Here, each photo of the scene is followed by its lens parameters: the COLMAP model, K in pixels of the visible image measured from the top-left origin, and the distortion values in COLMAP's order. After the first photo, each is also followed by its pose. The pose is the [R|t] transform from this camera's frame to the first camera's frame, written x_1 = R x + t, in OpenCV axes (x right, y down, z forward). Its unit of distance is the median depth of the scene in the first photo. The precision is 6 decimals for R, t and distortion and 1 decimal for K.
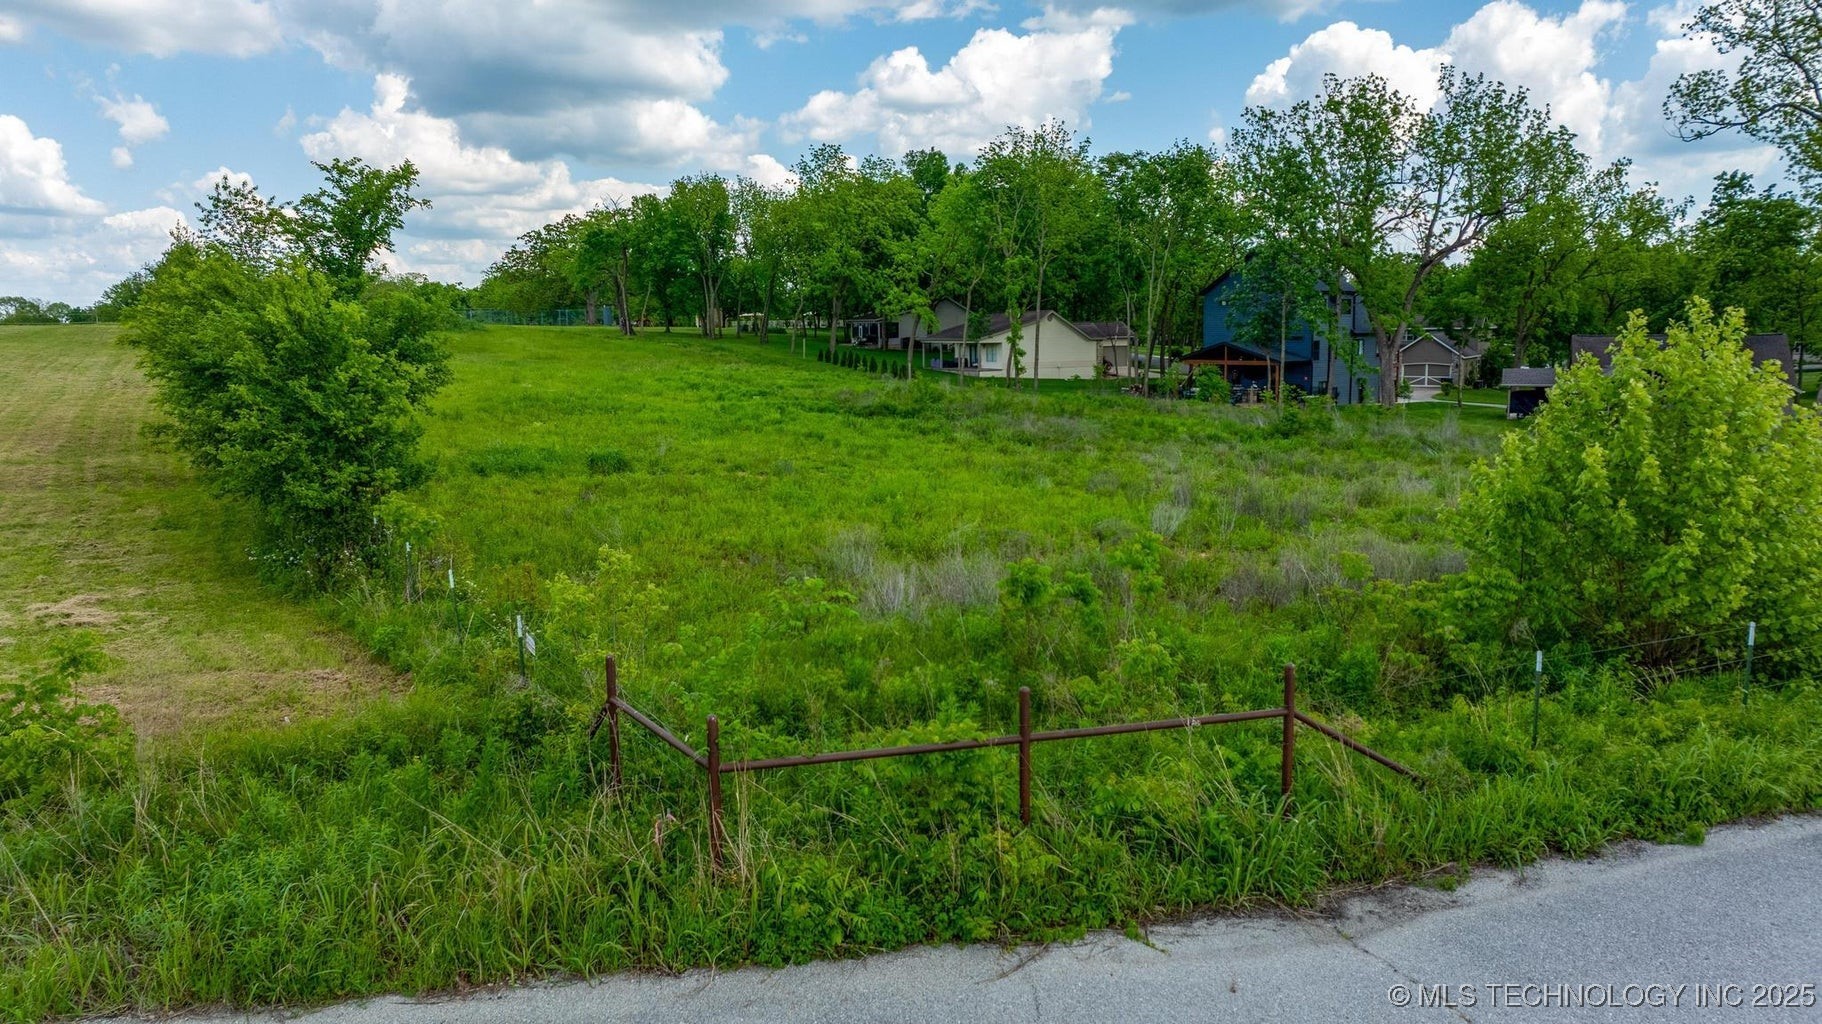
lens RADIAL K [[1322.5, 0, 911.0], [0, 1322.5, 512.0], [0, 0, 1]] dist [-0.029821, -0.000996]
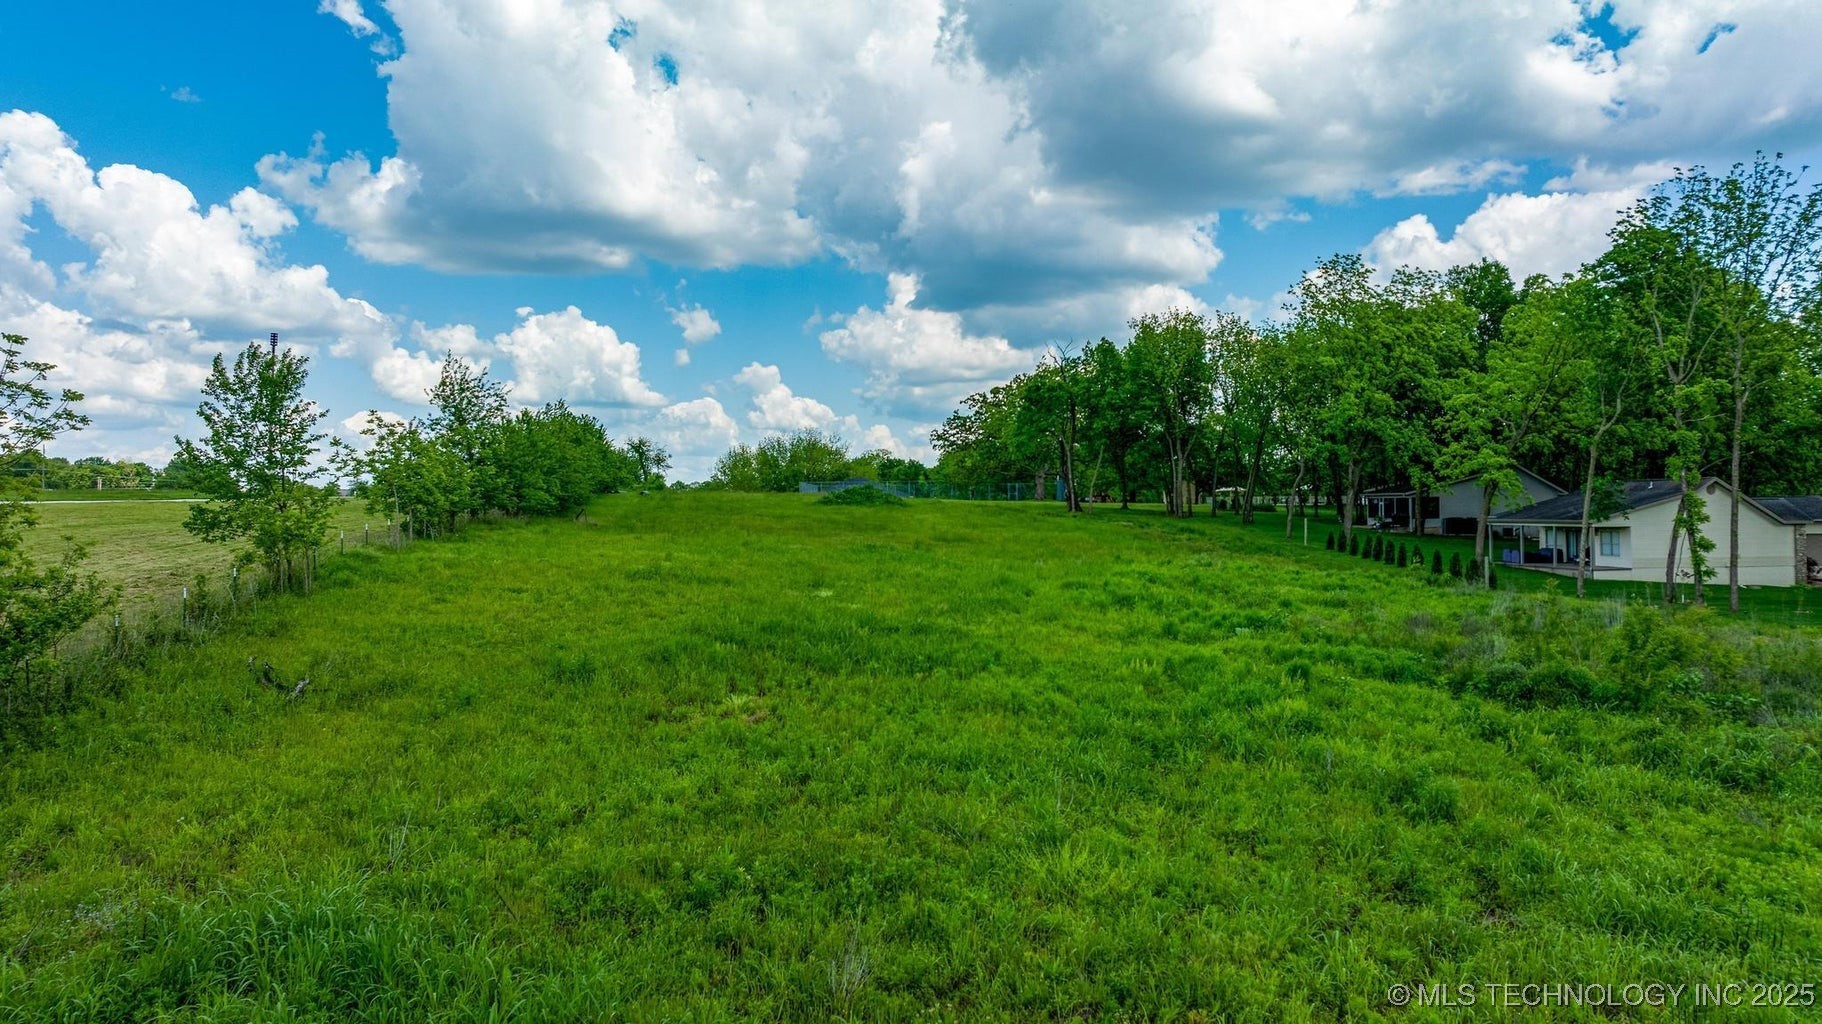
lens RADIAL K [[1335.4, 0, 911.0], [0, 1335.4, 512.0], [0, 0, 1]] dist [0.081124, -0.000066]
pose [[0.936538, 0.005964, -0.350515, -0.021561], [-0.053116, 0.990726, -0.125065, -0.027628], [0.346518, 0.135746, 0.928169, 0.215356]]
